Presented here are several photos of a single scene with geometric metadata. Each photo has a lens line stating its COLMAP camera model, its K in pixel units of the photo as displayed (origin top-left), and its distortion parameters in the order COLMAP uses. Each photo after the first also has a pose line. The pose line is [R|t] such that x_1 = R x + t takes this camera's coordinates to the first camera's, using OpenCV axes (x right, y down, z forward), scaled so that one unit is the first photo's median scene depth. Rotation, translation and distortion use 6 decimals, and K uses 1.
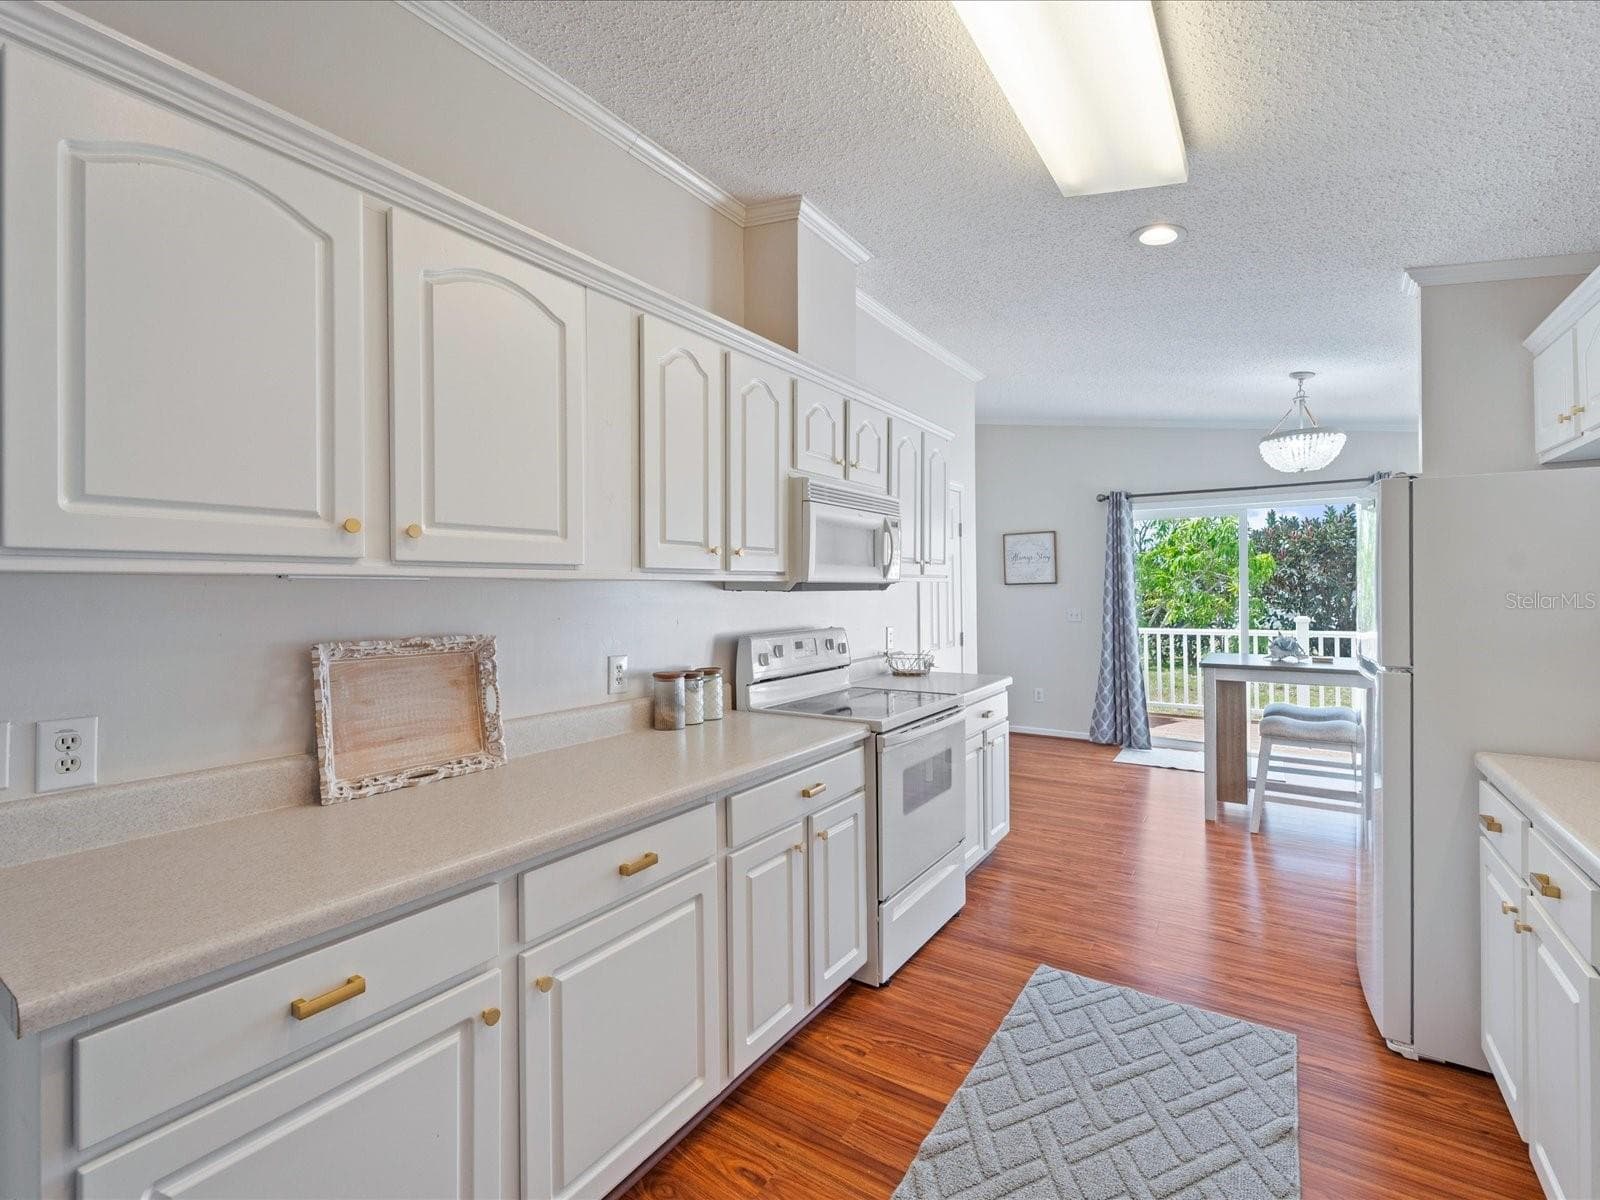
lens RADIAL K [[730.0, 0, 794.2], [0, 730.0, 577.5], [0, 0, 1]] dist [0.004065, -0.000658]
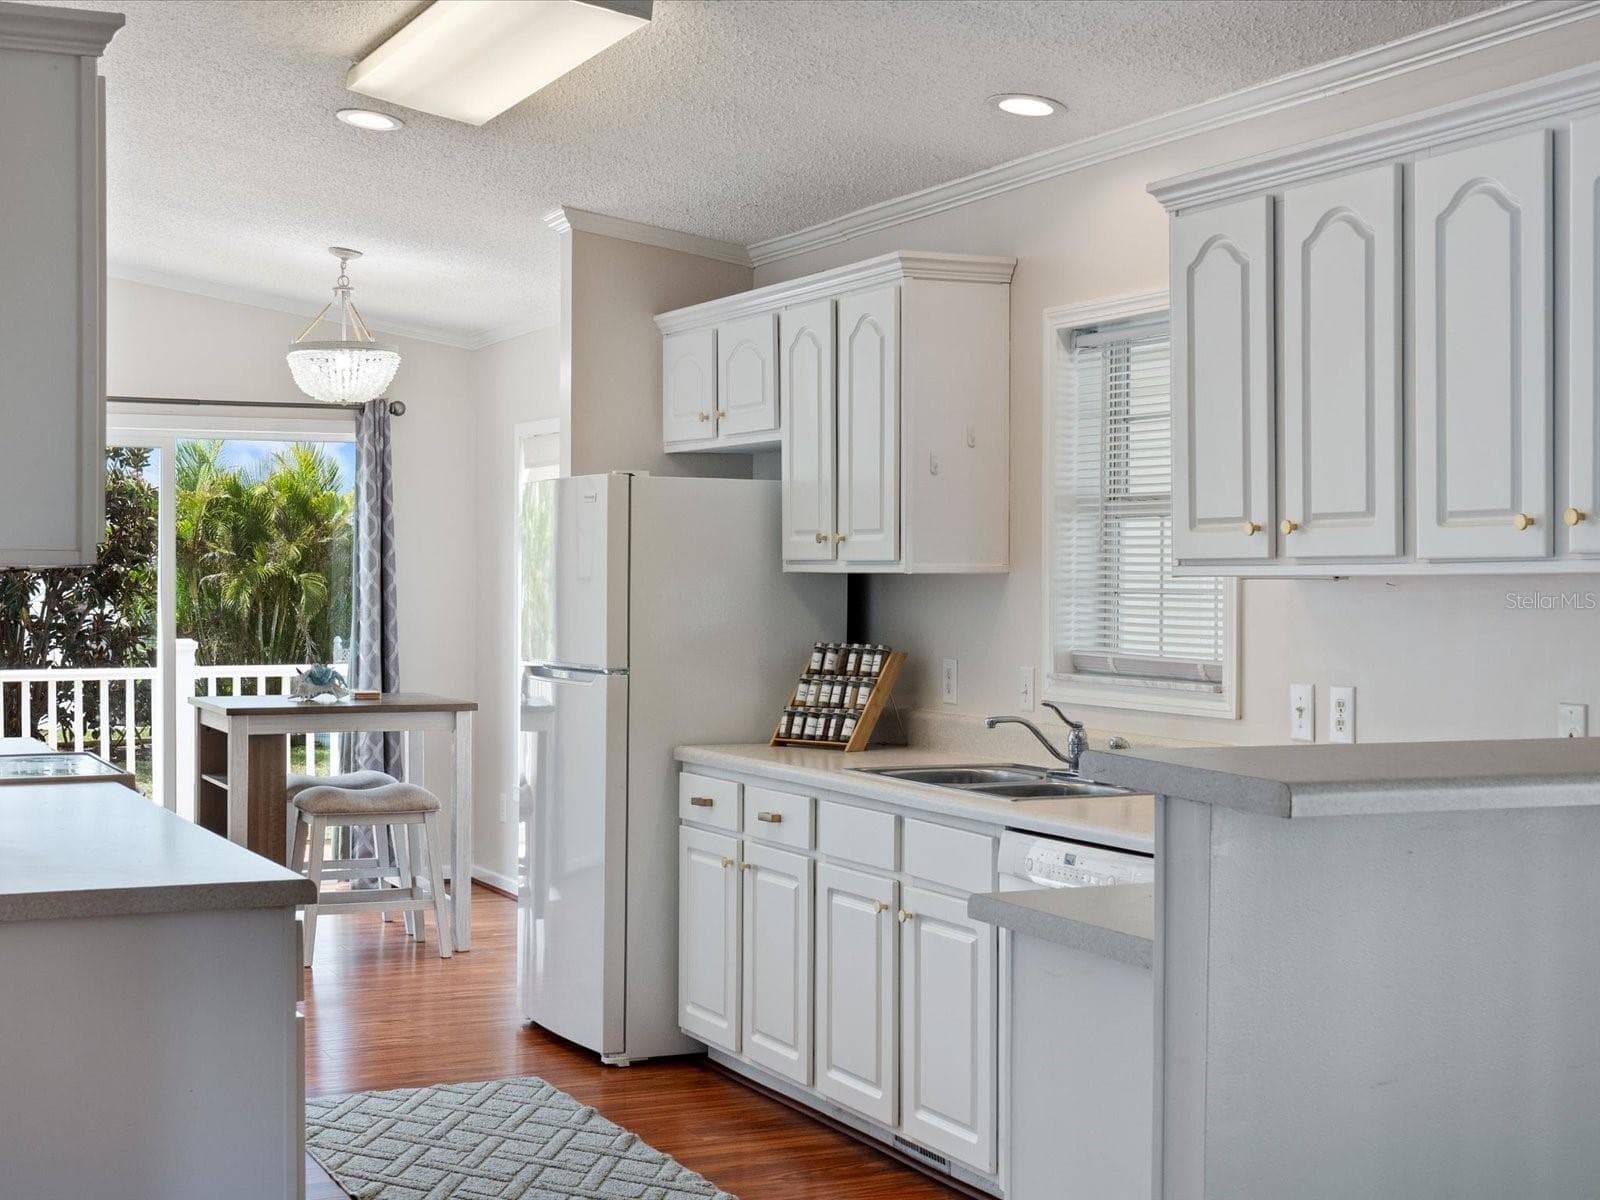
lens RADIAL K [[2325.7, 0, 800.0], [0, 2325.7, 600.0], [0, 0, 1]] dist [0.024692, 0.006423]
pose [[0.519966, -0.003003, 0.854182, -0.836180], [-0.016370, 0.999775, 0.013480, -0.007256], [-0.854030, -0.020993, 0.519800, -0.400723]]
